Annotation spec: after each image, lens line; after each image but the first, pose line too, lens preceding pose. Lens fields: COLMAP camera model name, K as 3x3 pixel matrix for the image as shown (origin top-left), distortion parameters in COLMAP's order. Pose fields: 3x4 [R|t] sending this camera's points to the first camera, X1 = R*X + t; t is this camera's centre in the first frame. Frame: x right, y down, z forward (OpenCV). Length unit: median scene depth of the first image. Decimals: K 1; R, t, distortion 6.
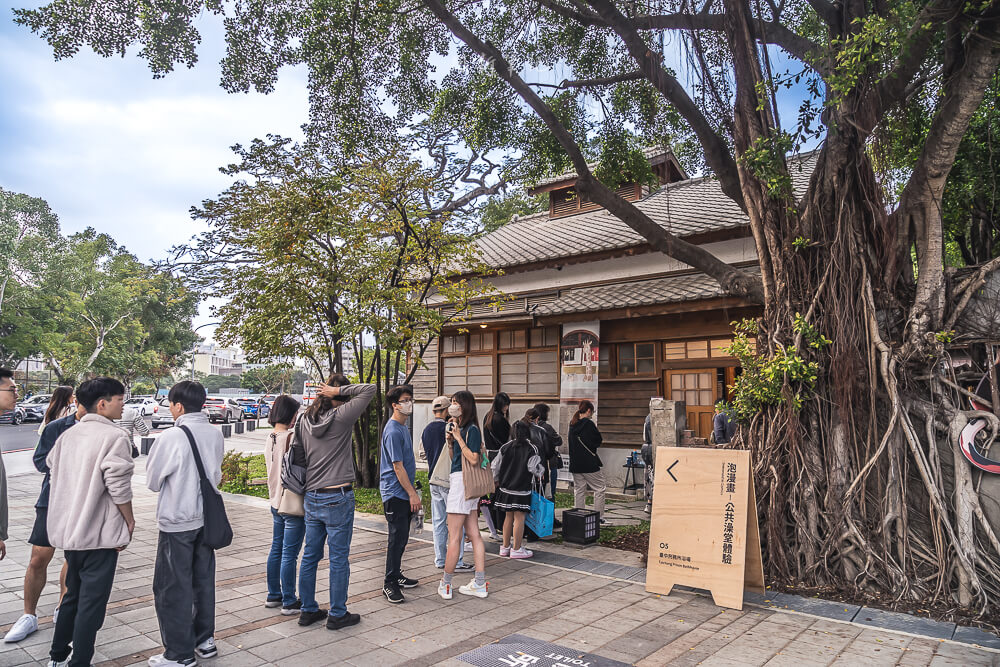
lens RADIAL K [[675.4, 0, 500.0], [0, 675.4, 333.5], [0, 0, 1]] dist [-0.023621, 0.001876]
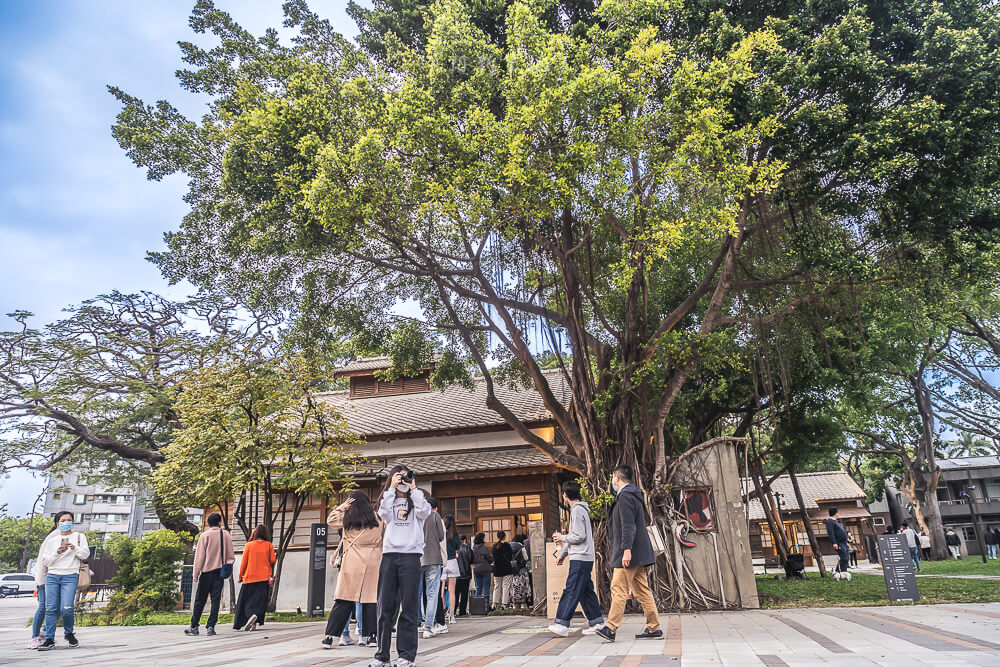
lens RADIAL K [[675.4, 0, 500.0], [0, 675.4, 333.5], [0, 0, 1]] dist [-0.023621, 0.001876]
pose [[0.897905, 0.122202, 0.422887, -0.756011], [-0.013437, 0.967855, -0.251151, 0.071249], [-0.439984, 0.219827, 0.870684, -0.742035]]
